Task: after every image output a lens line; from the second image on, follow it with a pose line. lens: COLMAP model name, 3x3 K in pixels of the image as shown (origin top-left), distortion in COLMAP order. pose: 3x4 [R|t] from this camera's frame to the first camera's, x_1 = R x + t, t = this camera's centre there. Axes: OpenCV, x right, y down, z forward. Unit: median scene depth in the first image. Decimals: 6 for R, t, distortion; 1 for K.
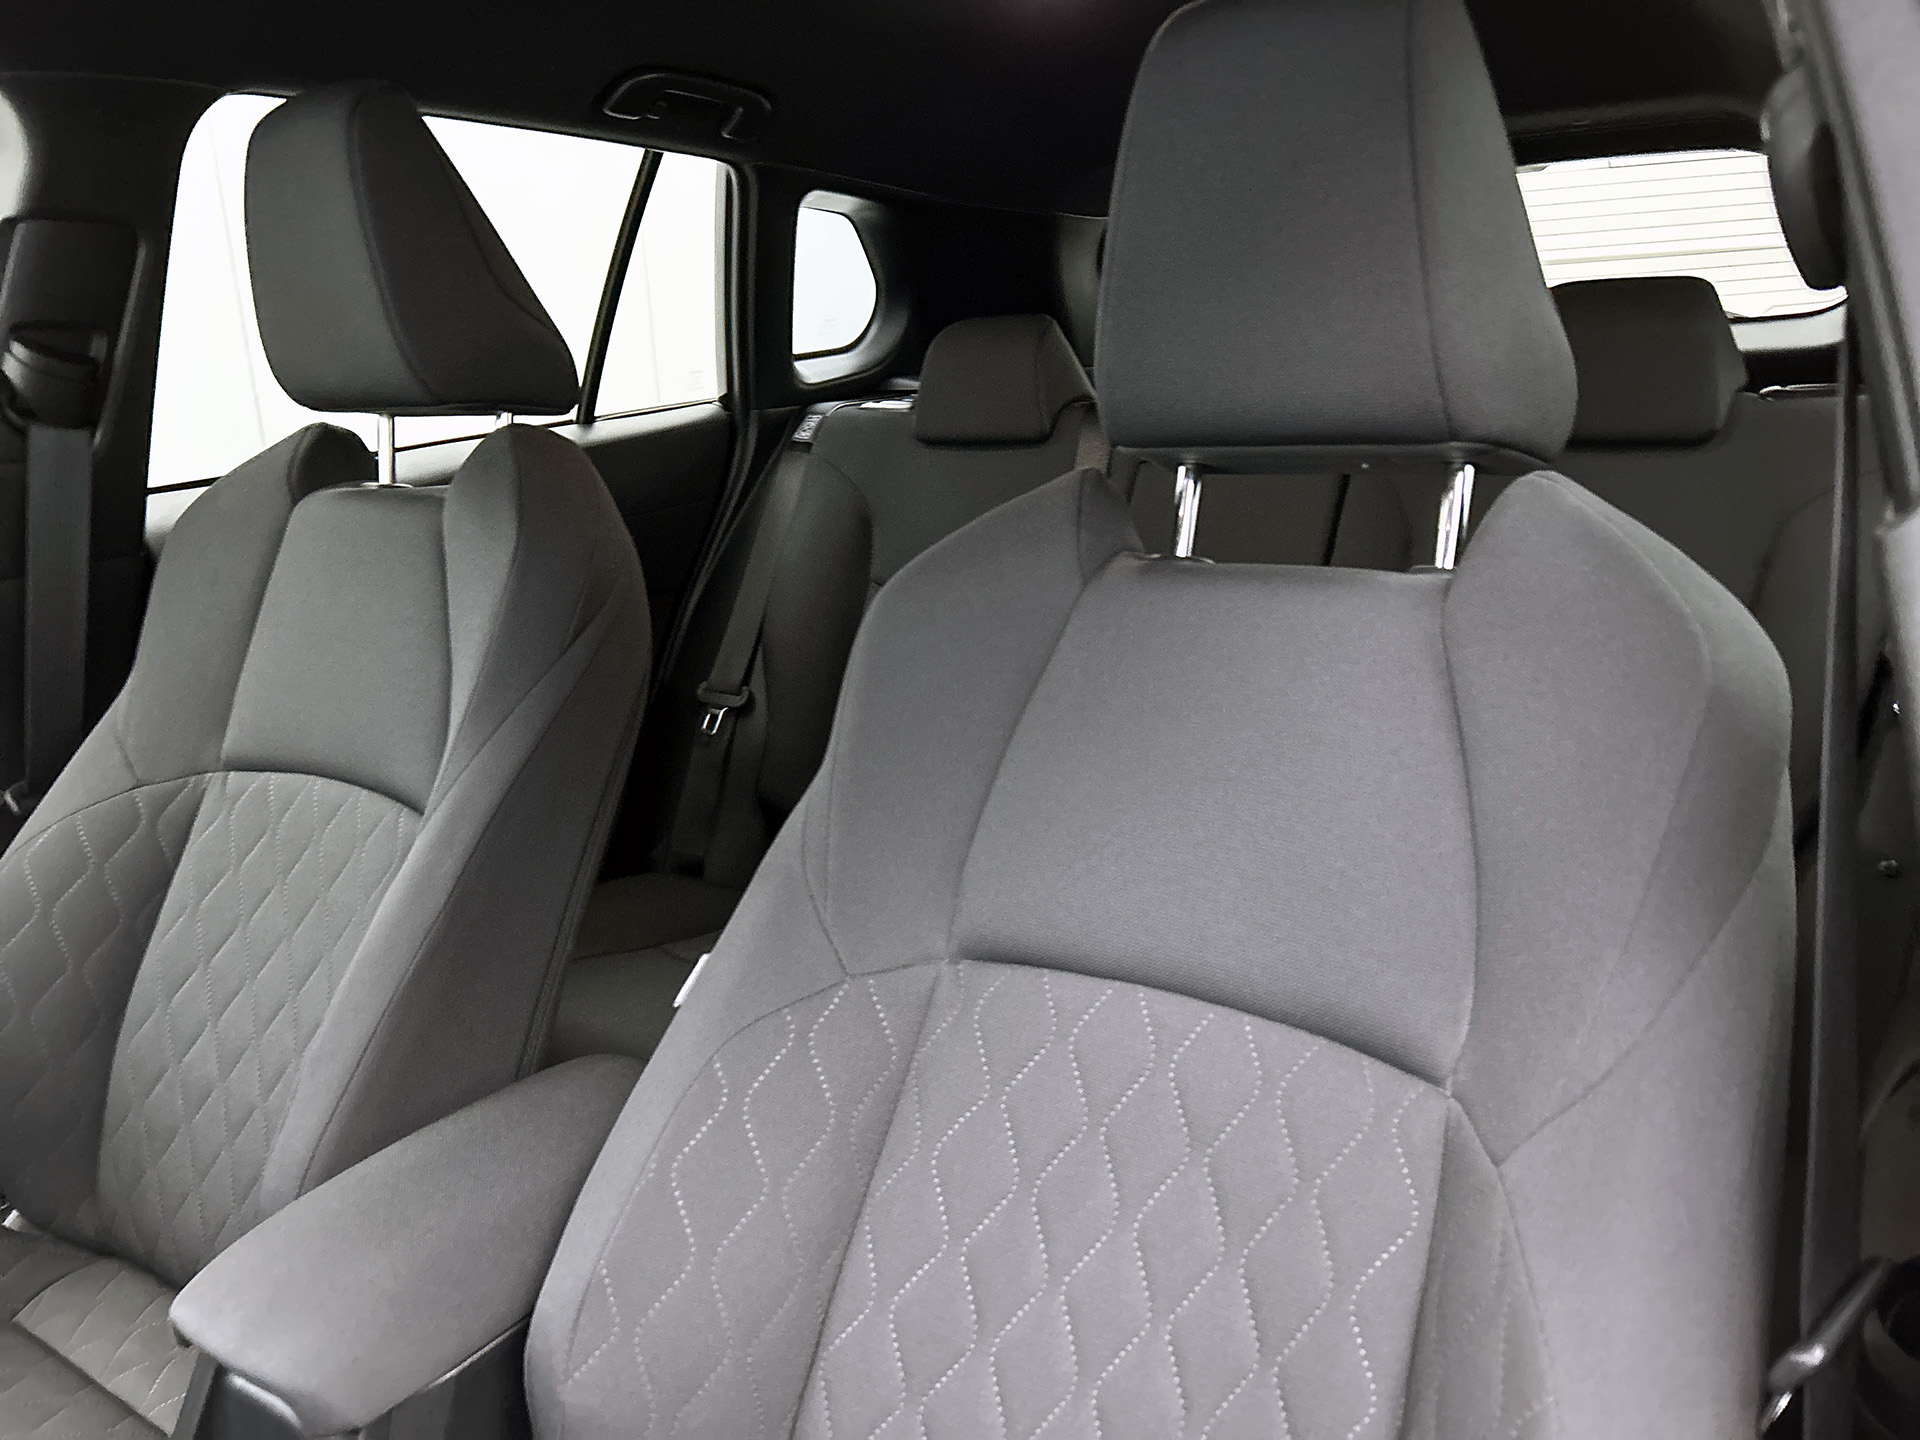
lens RADIAL K [[1475.0, 0, 947.6], [0, 1475.0, 721.7], [0, 0, 1]] dist [0.074145, -0.084019]
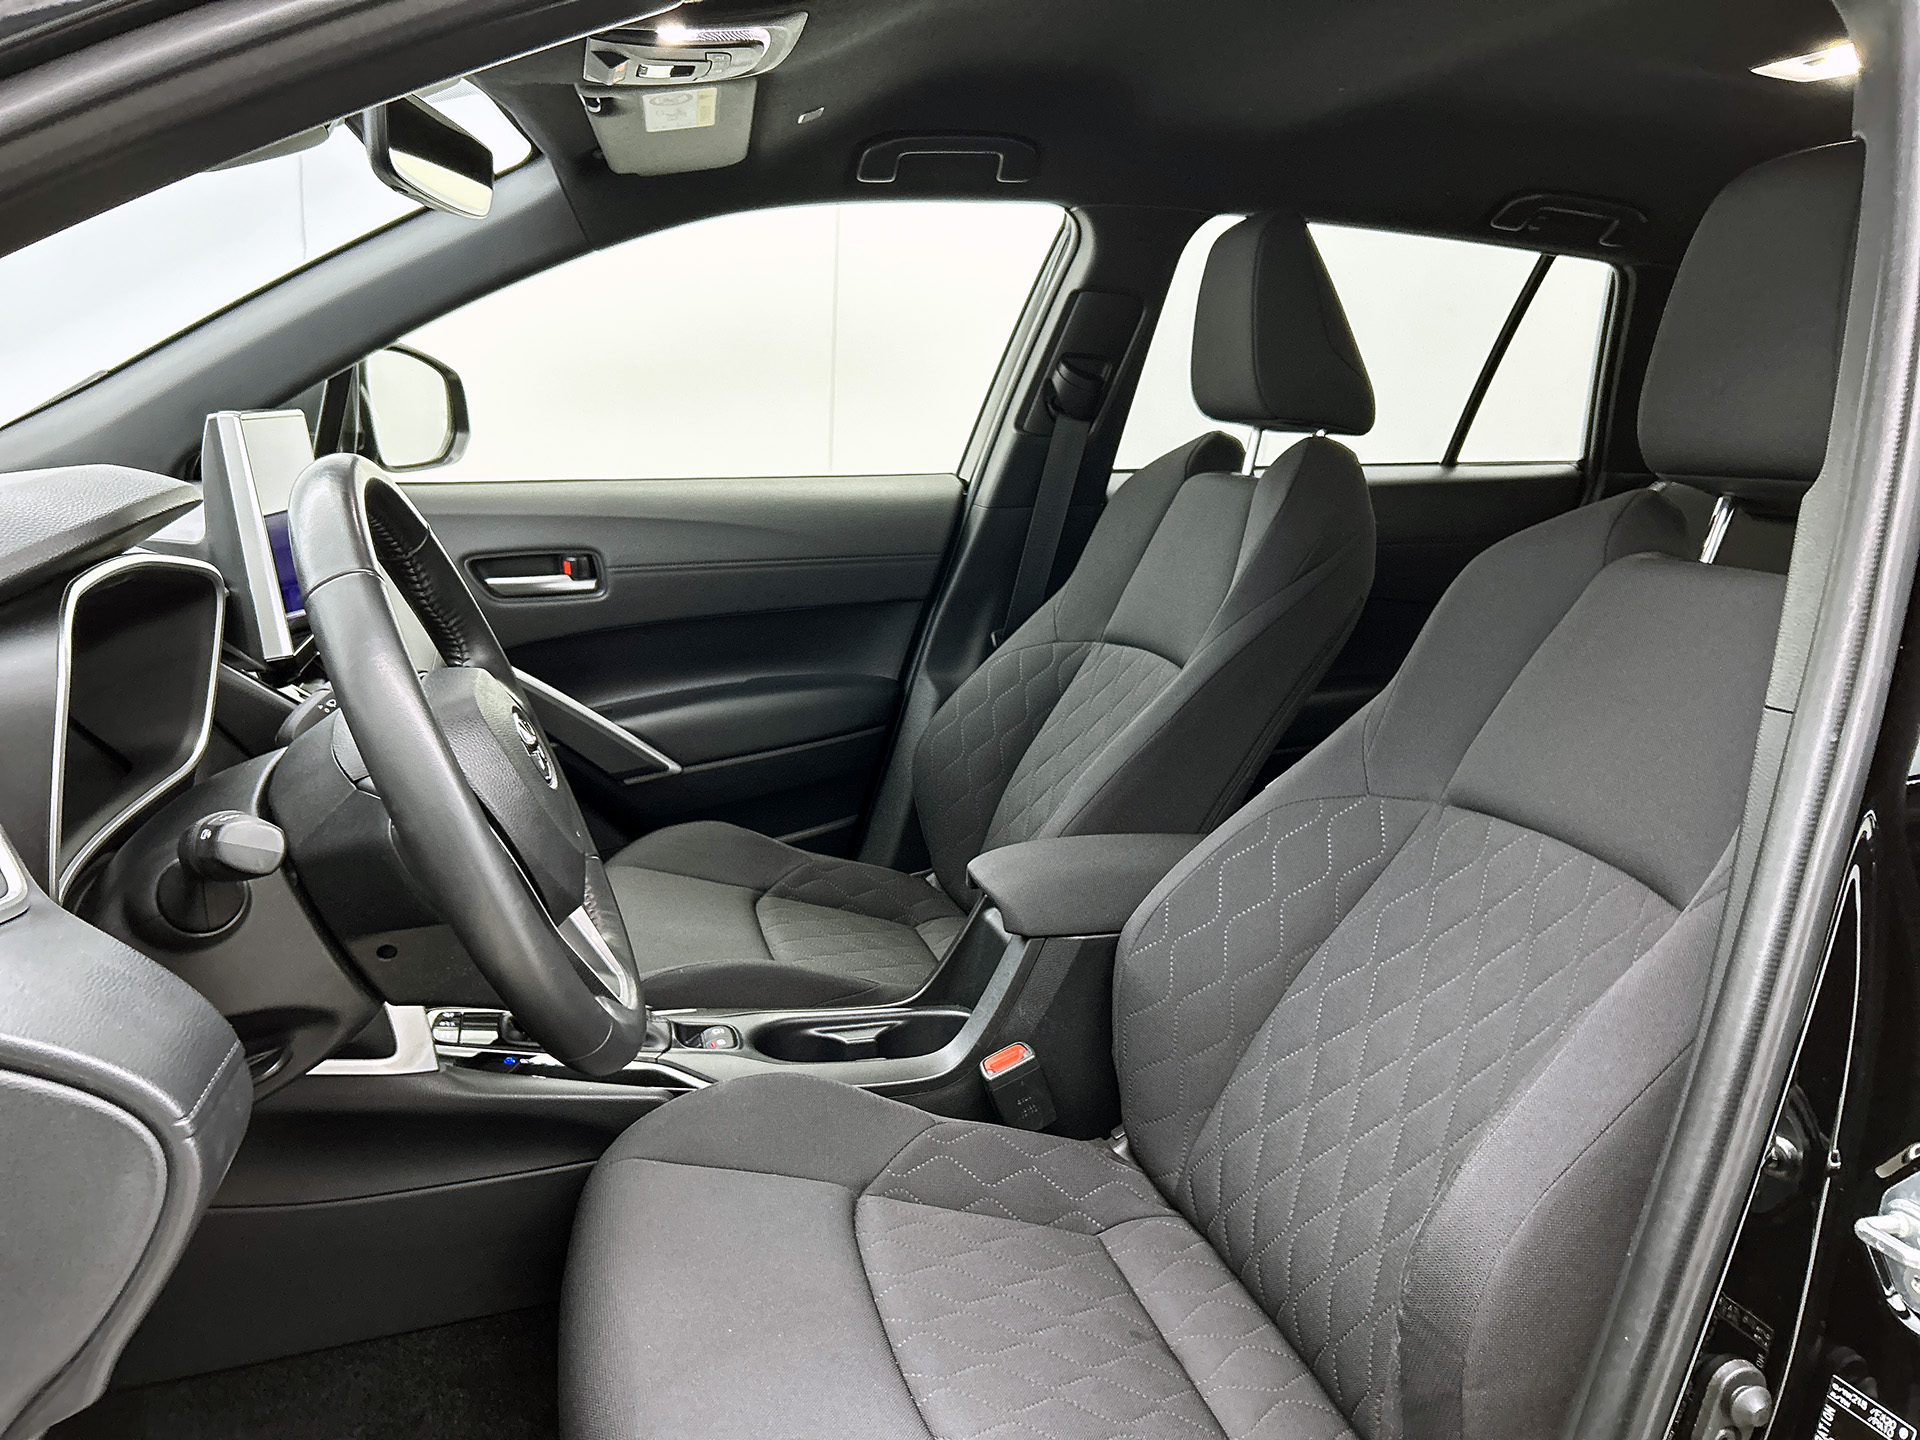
lens RADIAL K [[1475.0, 0, 947.6], [0, 1475.0, 721.7], [0, 0, 1]] dist [0.074145, -0.084019]
pose [[0.772513, 0.213546, -0.598015, 0.336160], [-0.245925, 0.968876, 0.028293, 0.111601], [0.585444, 0.125210, 0.800986, -0.328242]]
